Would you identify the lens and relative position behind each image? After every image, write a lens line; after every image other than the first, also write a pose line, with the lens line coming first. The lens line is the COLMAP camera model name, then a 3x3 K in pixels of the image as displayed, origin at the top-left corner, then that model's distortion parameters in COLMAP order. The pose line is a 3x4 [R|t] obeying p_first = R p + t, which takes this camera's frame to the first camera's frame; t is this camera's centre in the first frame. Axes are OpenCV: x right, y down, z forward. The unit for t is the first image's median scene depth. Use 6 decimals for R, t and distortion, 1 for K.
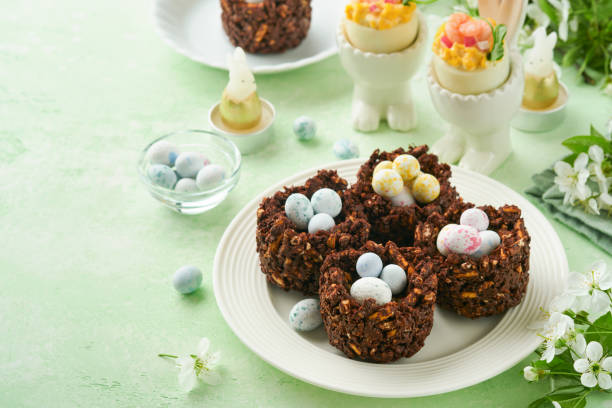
lens RADIAL K [[1723.9, 0, 306.0], [0, 1723.9, 204.0], [0, 0, 1]] dist [-0.031978, -0.298838]
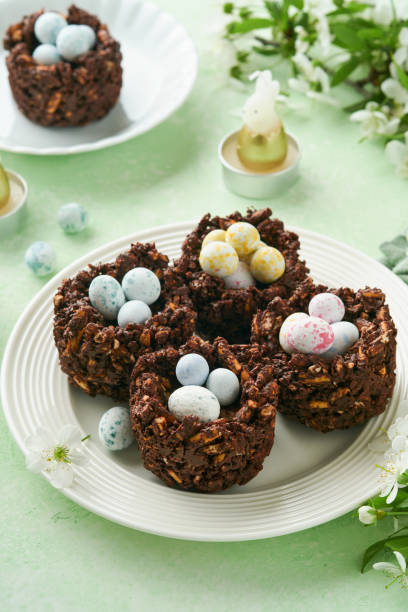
lens RADIAL K [[1765.5, 0, 204.0], [0, 1765.5, 306.0], [0, 0, 1]] dist [-0.026091, 0.245738]
pose [[0.999957, -0.009091, 0.002019, 0.039896], [0.008933, 0.997675, 0.067561, -0.047200], [-0.002629, -0.067541, 0.997713, 0.189918]]
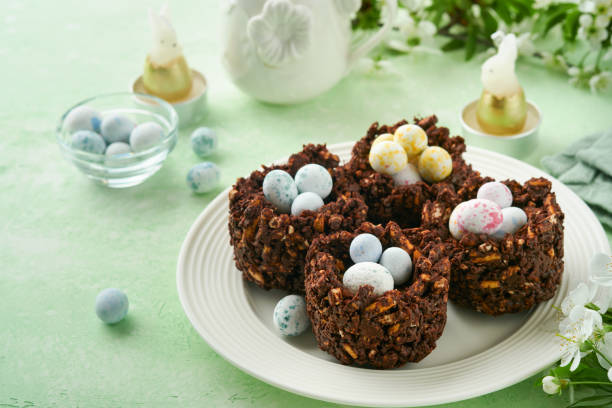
lens RADIAL K [[1765.5, 0, 306.0], [0, 1765.5, 204.0], [0, 0, 1]] dist [-0.026091, 0.245738]
pose [[0.999694, -0.019534, -0.015161, 0.021192], [0.018341, 0.997001, -0.075180, 0.074758], [0.016584, 0.074879, 0.997055, 0.166476]]
